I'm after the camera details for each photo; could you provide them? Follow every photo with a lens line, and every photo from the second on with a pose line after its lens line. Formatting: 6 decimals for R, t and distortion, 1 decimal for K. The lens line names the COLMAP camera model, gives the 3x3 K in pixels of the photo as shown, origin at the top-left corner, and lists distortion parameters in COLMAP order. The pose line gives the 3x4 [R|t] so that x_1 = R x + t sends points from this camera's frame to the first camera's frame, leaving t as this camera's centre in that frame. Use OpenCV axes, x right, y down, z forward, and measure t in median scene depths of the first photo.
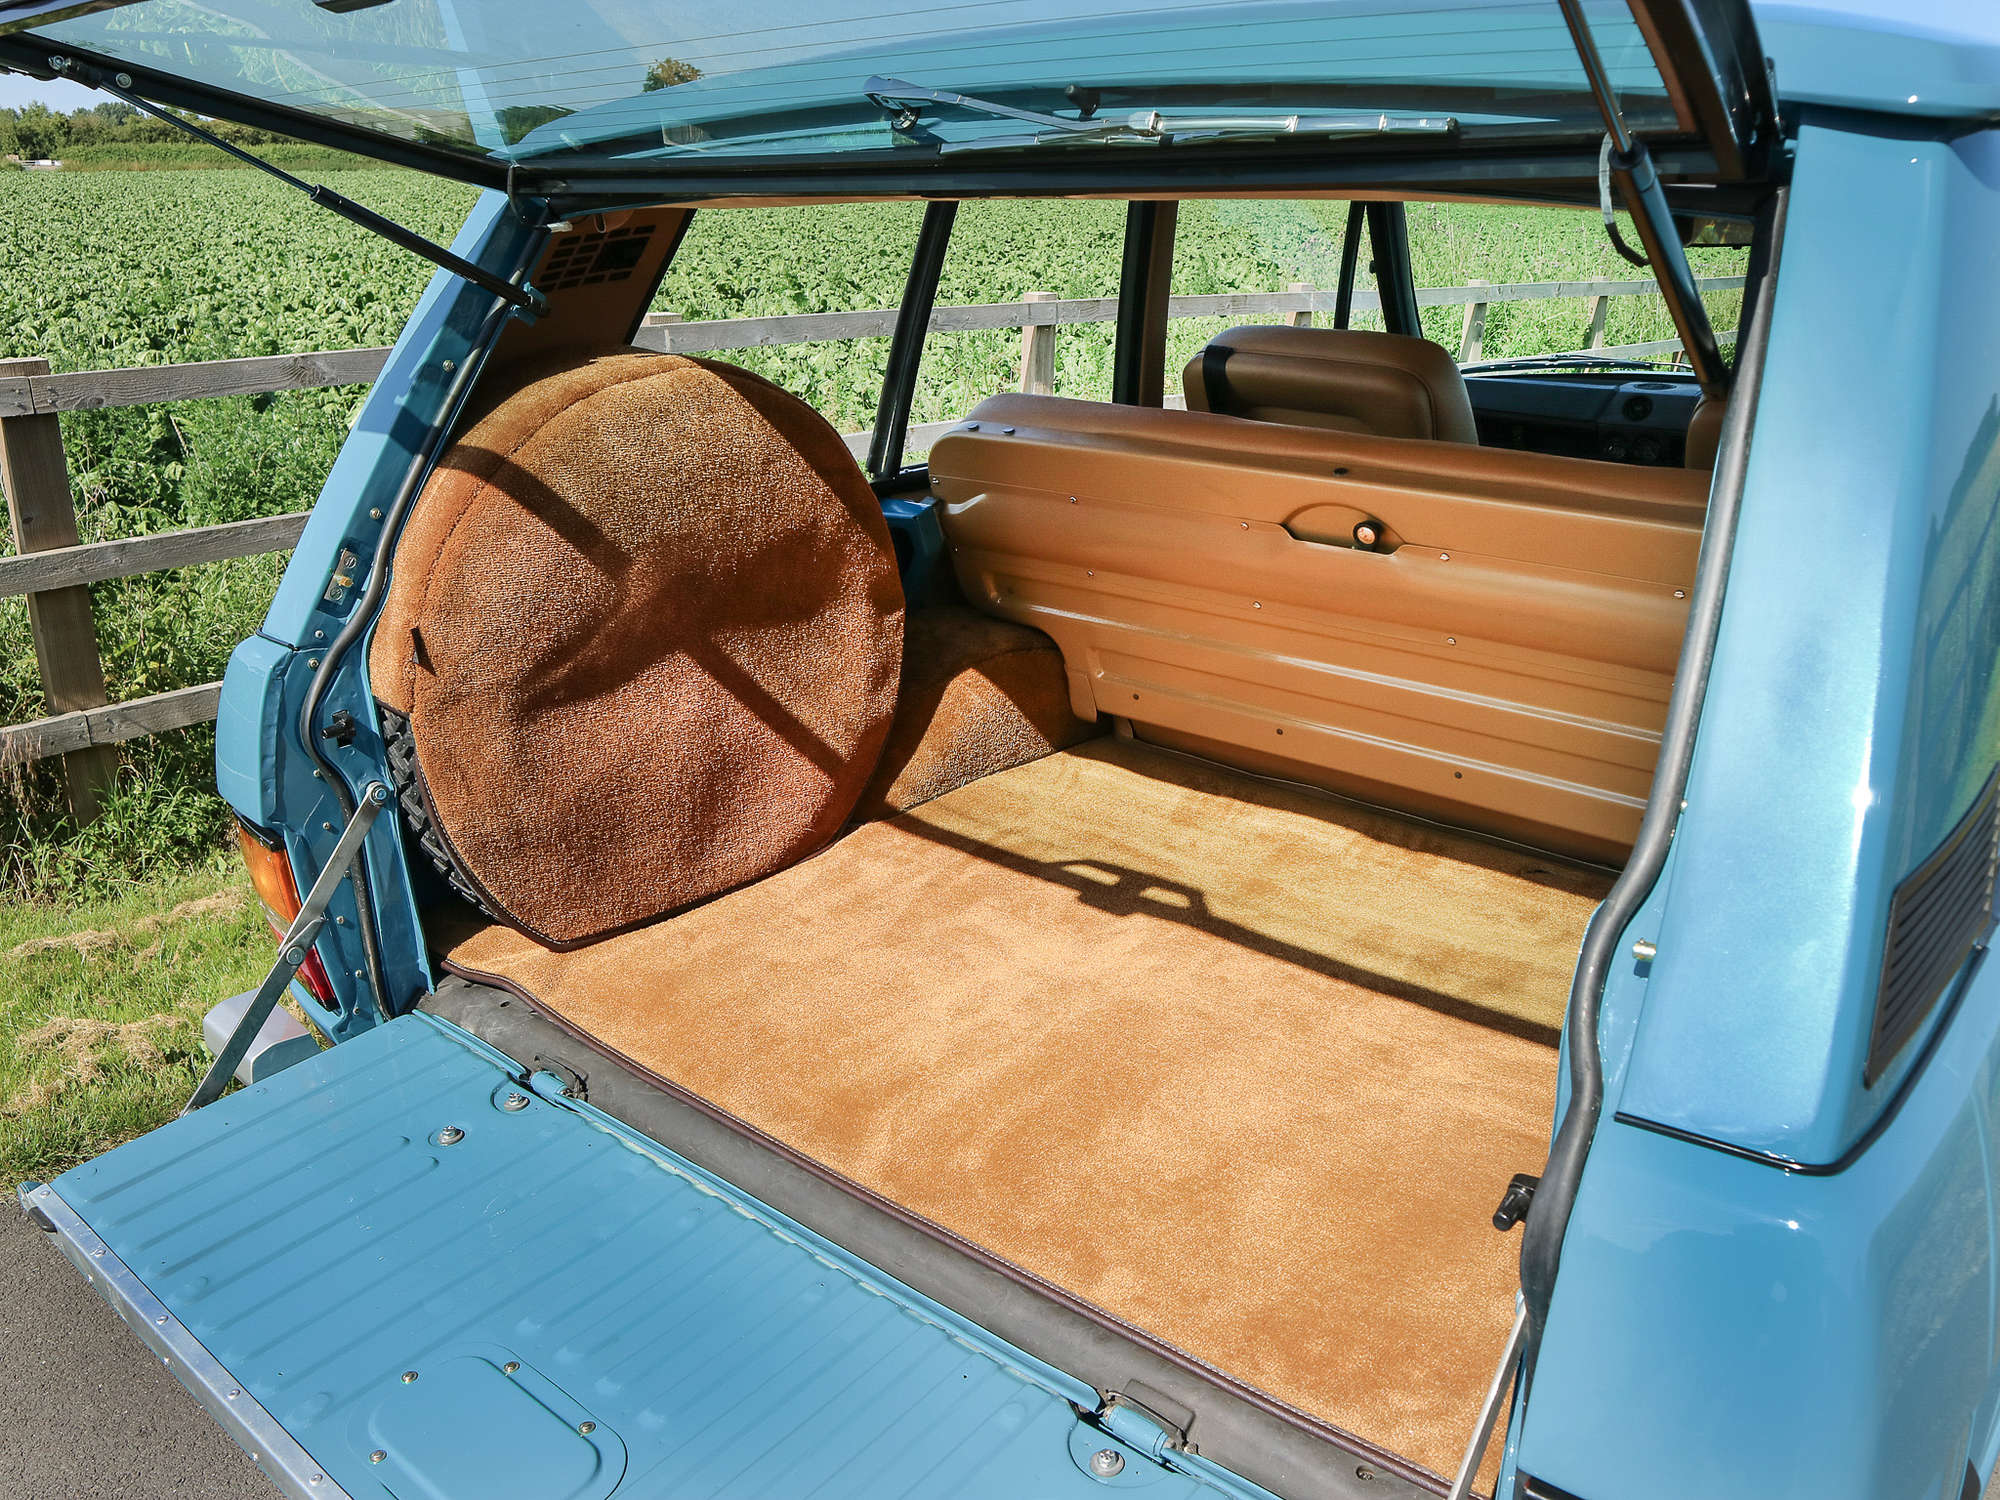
lens RADIAL K [[1552.7, 0, 1000.0], [0, 1552.7, 750.0], [0, 0, 1]] dist [-0.129213, 0.082417]
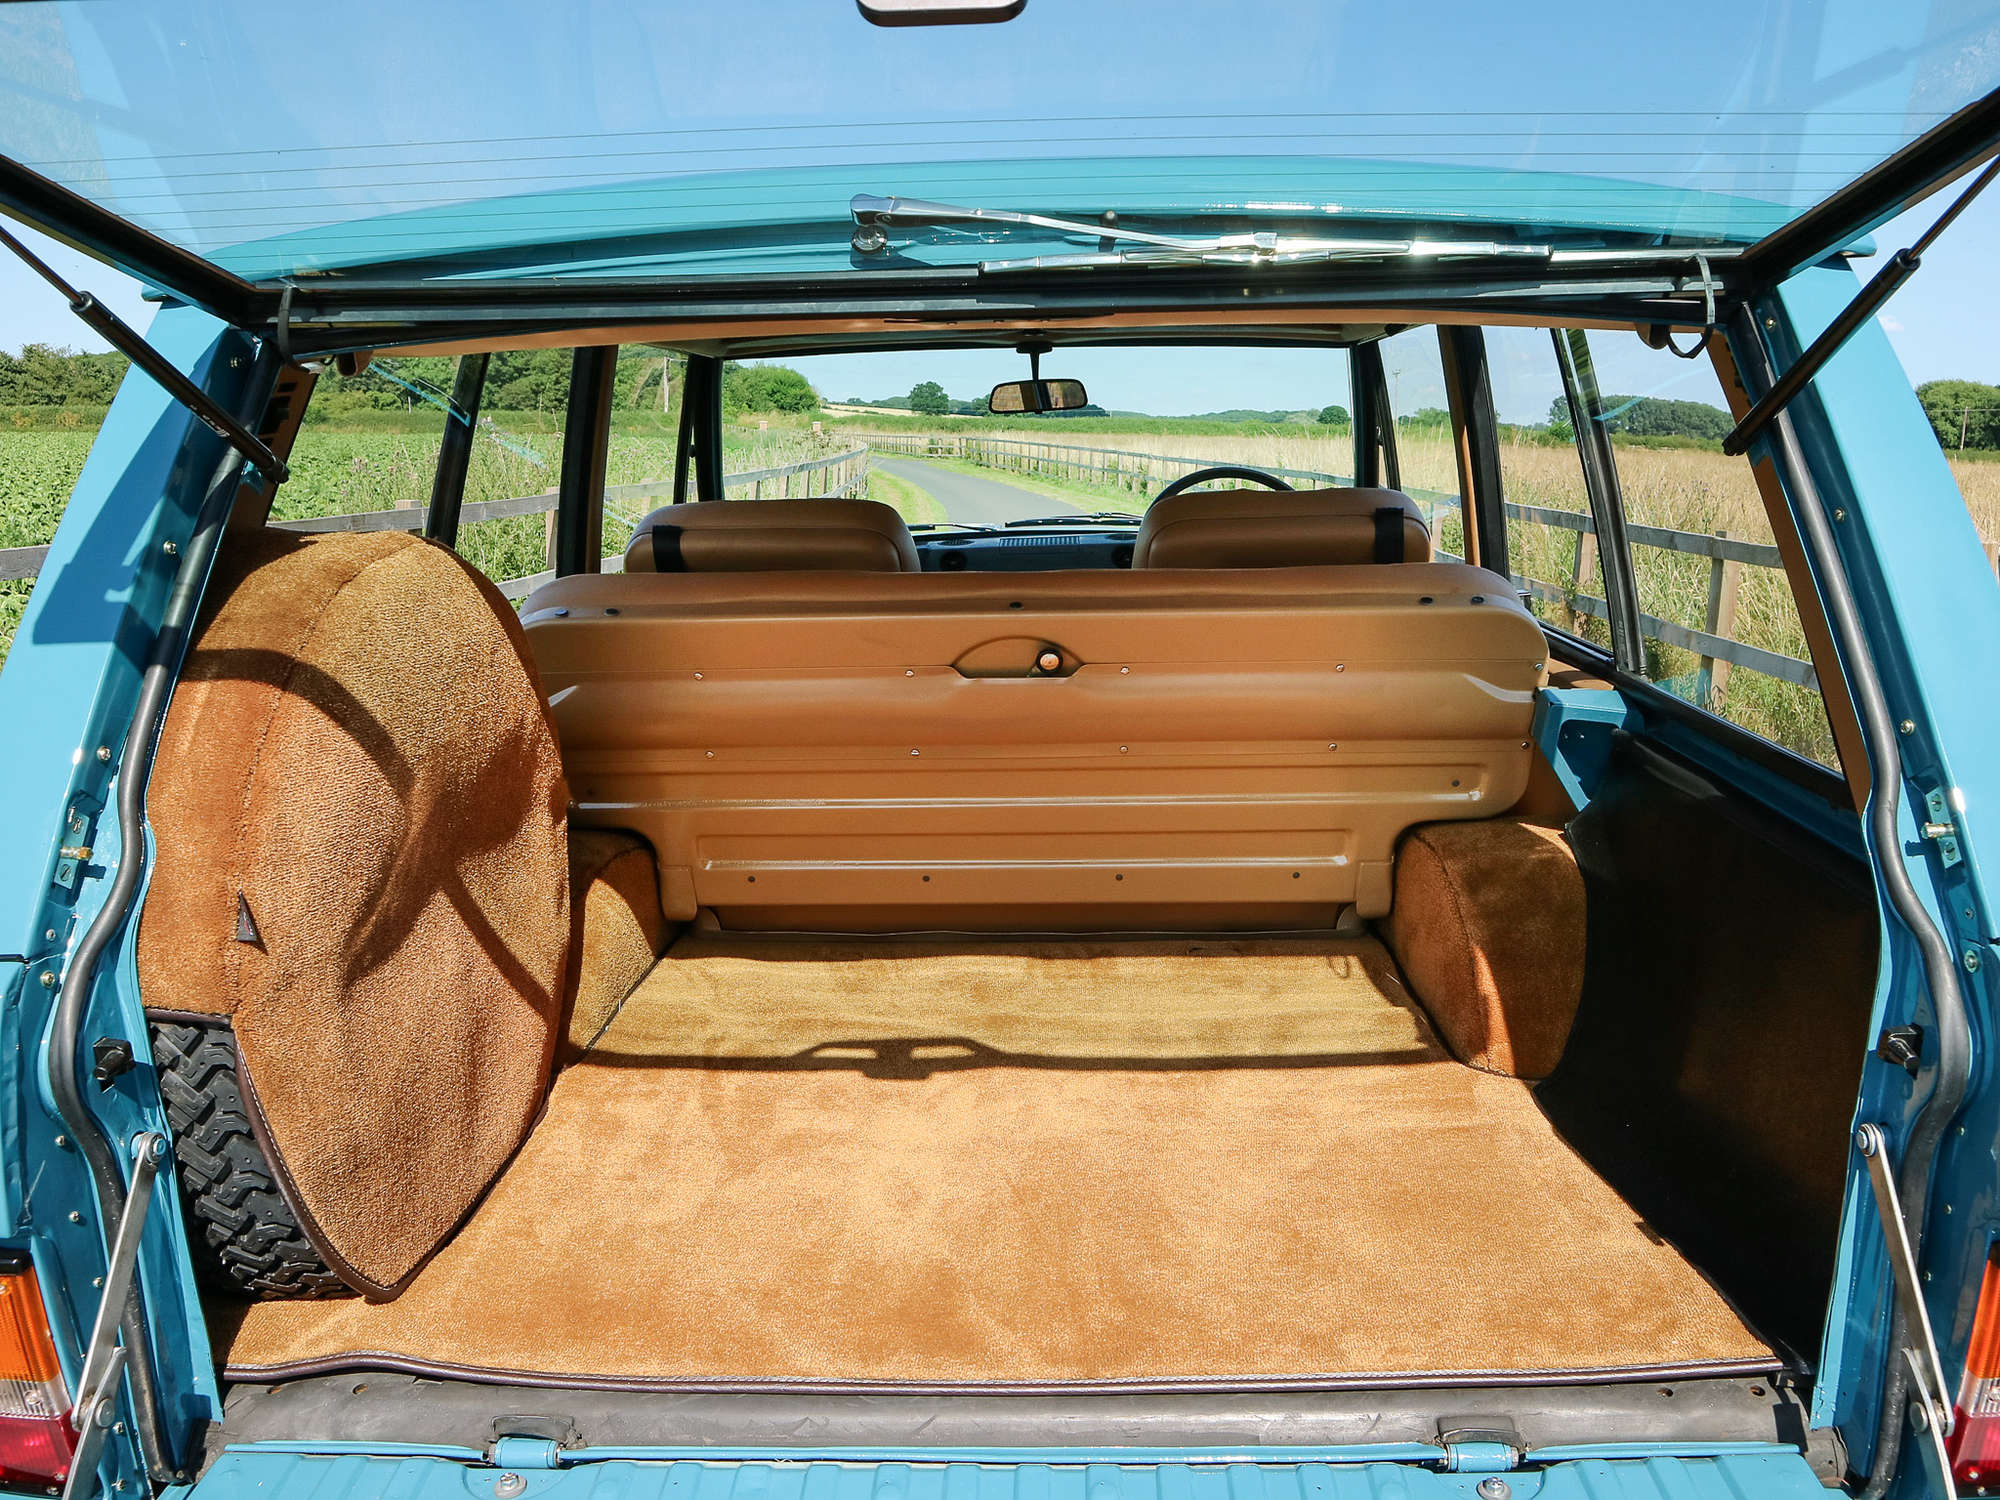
lens RADIAL K [[1594.4, 0, 1000.0], [0, 1594.4, 750.0], [0, 0, 1]] dist [-0.128939, 0.107169]
pose [[0.789262, -0.137648, 0.598430, -0.459505], [0.223108, 0.972232, -0.070627, -0.011032], [-0.572091, 0.189258, 0.798056, 0.161752]]
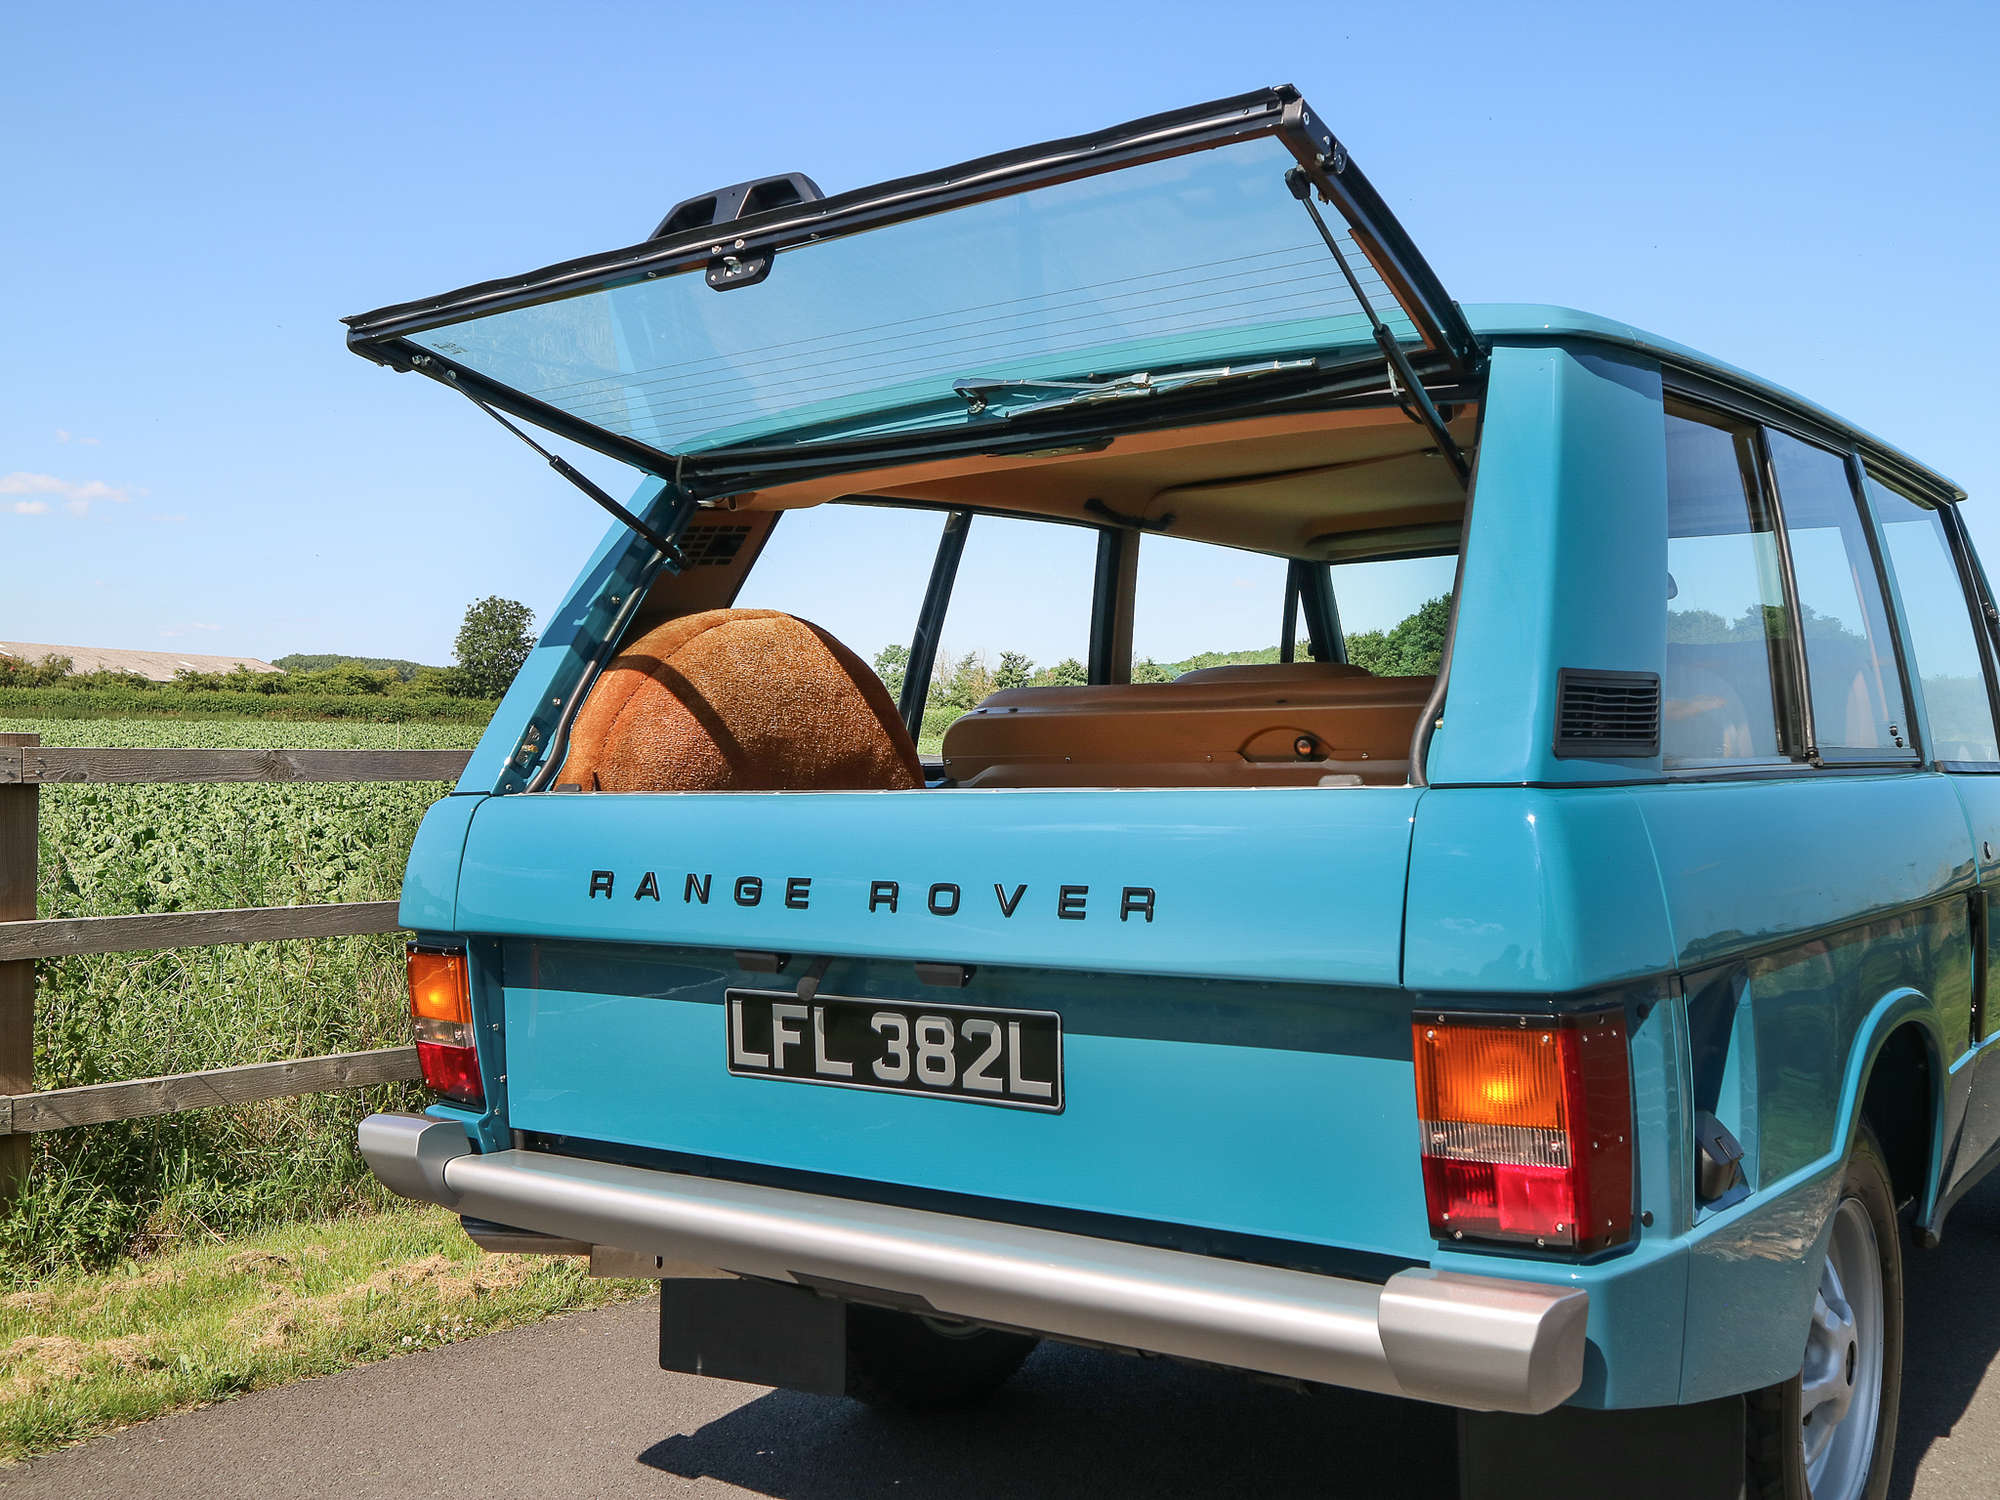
lens RADIAL K [[1970.4, 0, 1000.0], [0, 1970.4, 750.0], [0, 0, 1]] dist [-0.046914, 0.037741]
pose [[0.998208, -0.009157, 0.059135, -0.115099], [0.029081, 0.937911, -0.345654, 0.433293], [-0.052298, 0.346754, 0.936497, -0.539605]]
